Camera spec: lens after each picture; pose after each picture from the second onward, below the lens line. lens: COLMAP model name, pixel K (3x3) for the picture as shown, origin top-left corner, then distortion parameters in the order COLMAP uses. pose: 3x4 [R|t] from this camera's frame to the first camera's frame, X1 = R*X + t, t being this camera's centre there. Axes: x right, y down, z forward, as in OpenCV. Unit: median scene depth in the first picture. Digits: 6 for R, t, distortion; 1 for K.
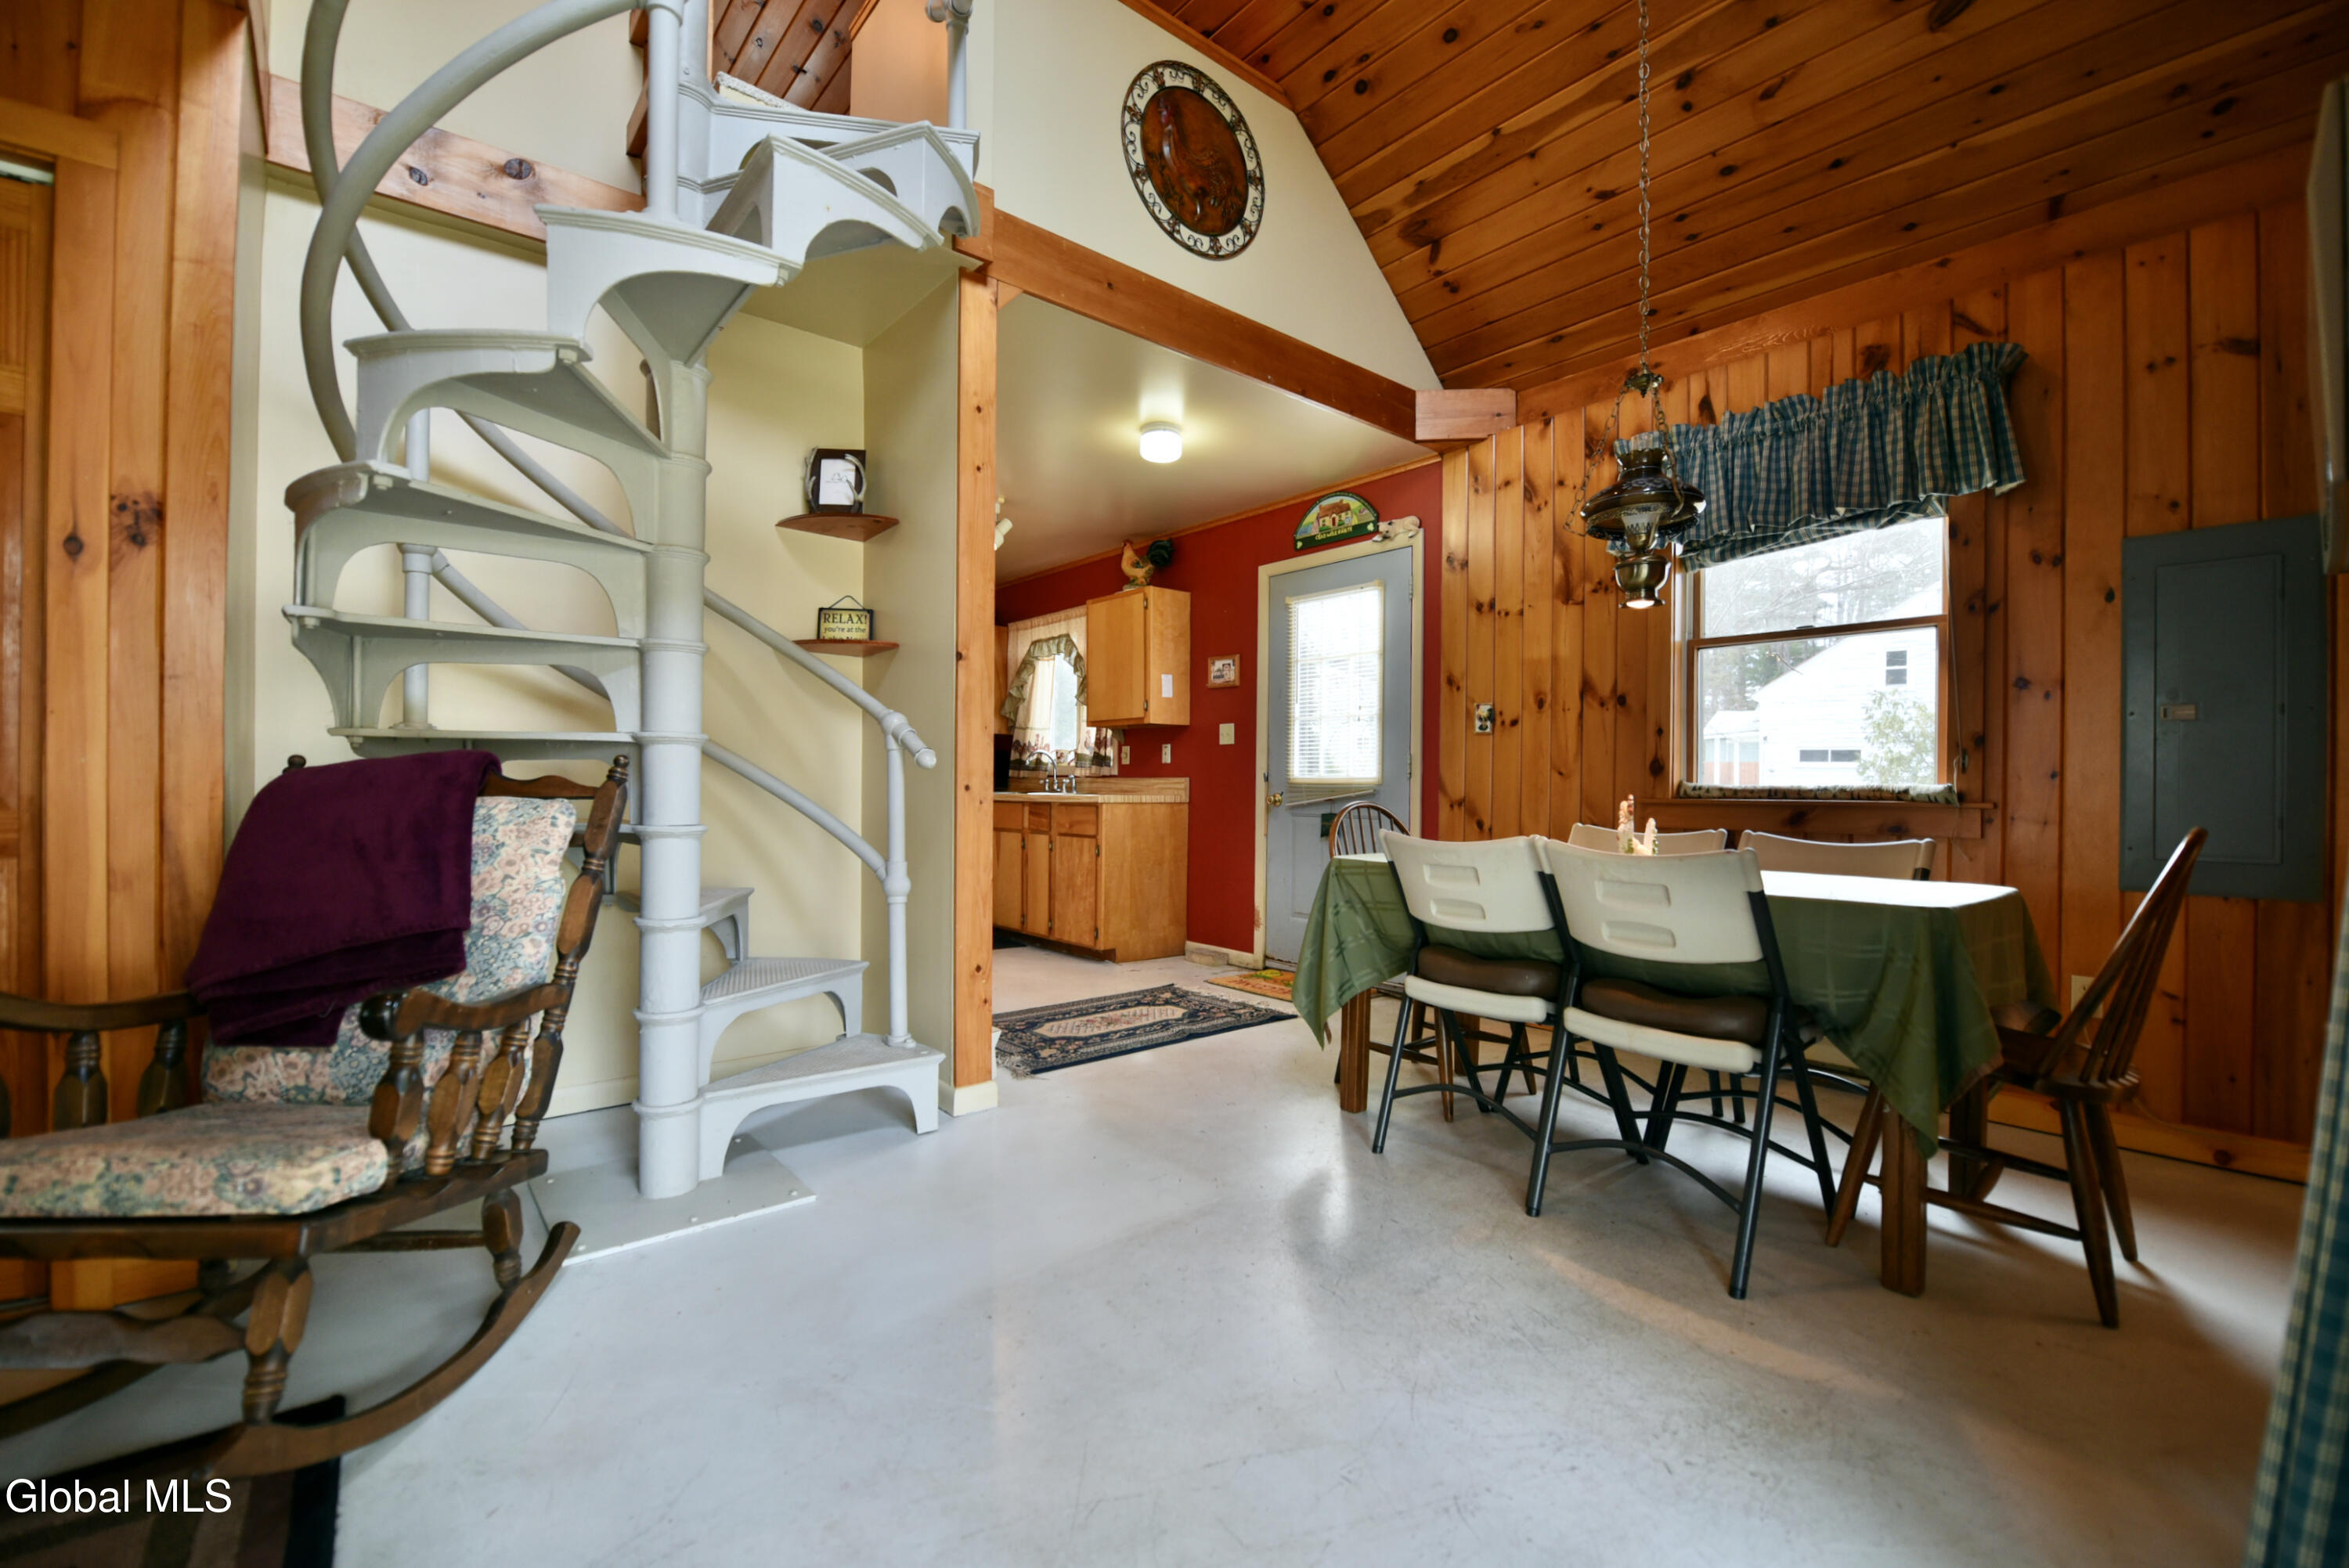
lens RADIAL K [[973.0, 0, 1178.7], [0, 973.0, 785.7], [0, 0, 1]] dist [-0.019213, -0.001336]
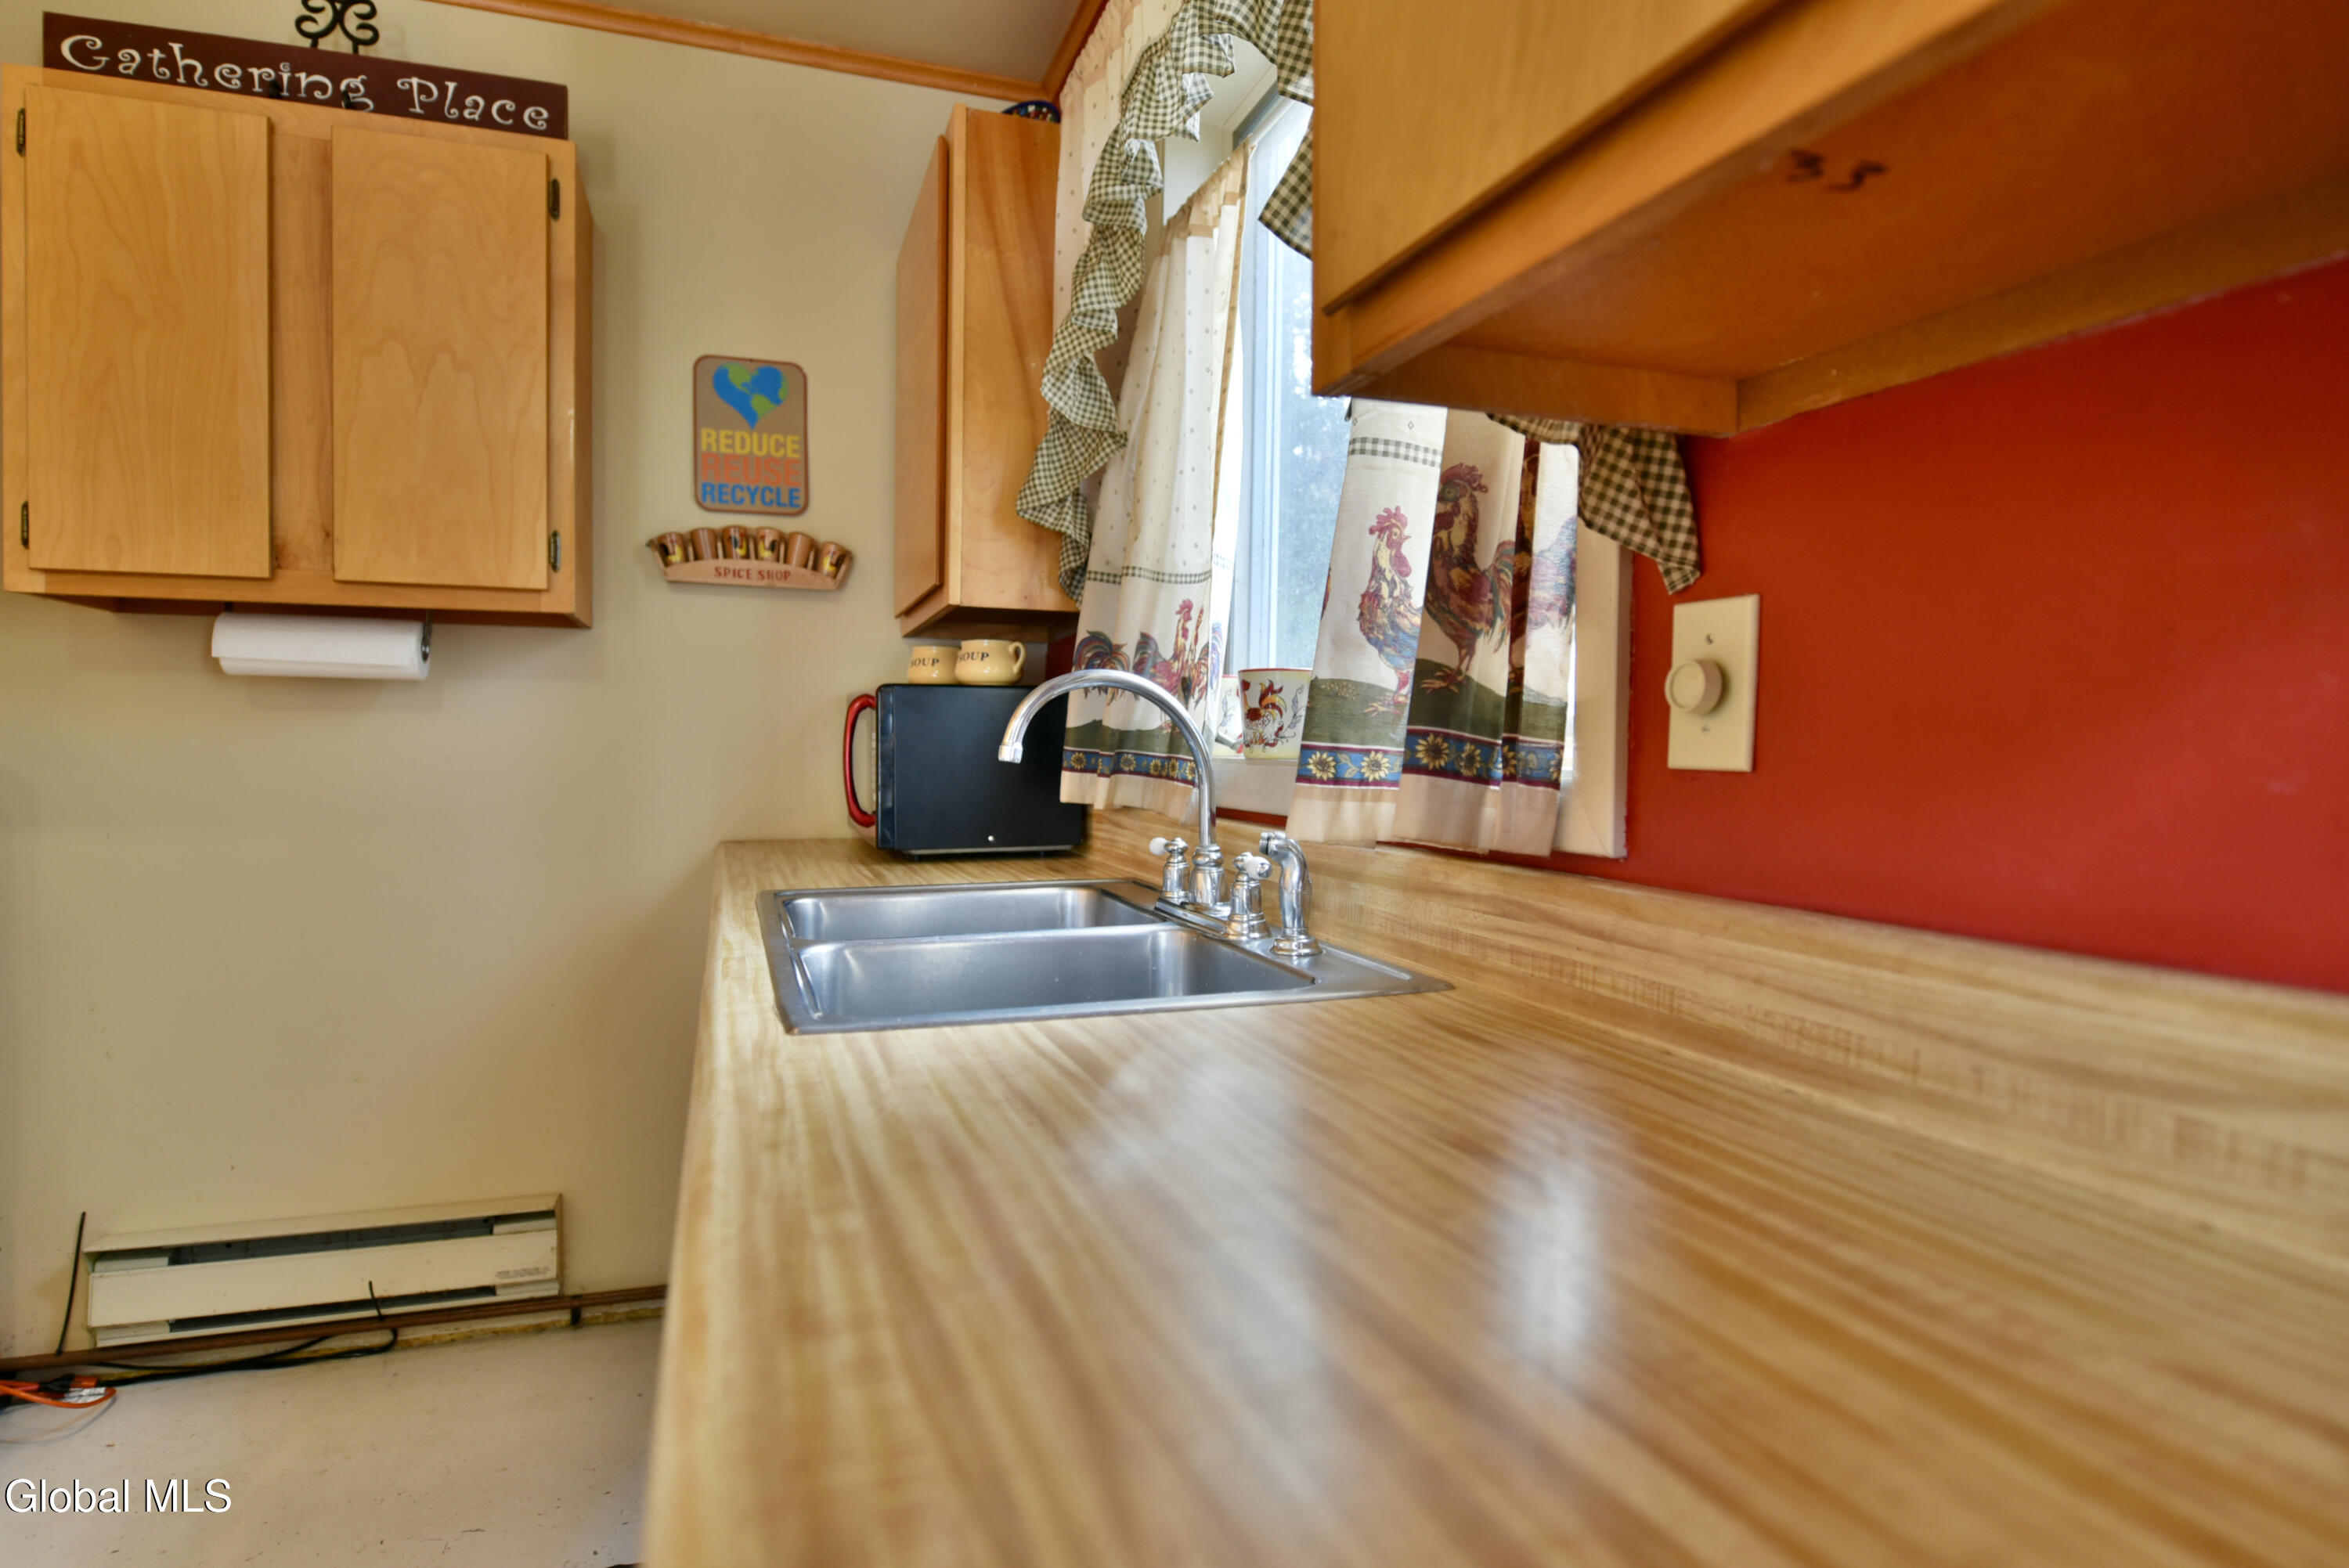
lens RADIAL K [[1225.9, 0, 1149.6], [0, 1225.9, 782.7], [0, 0, 1]] dist [-0.007295, -0.002819]
pose [[0.931013, 0.013406, -0.364741, -0.058957], [-0.004667, 0.999681, 0.024830, -0.022097], [0.364957, -0.021415, 0.930778, 0.800568]]
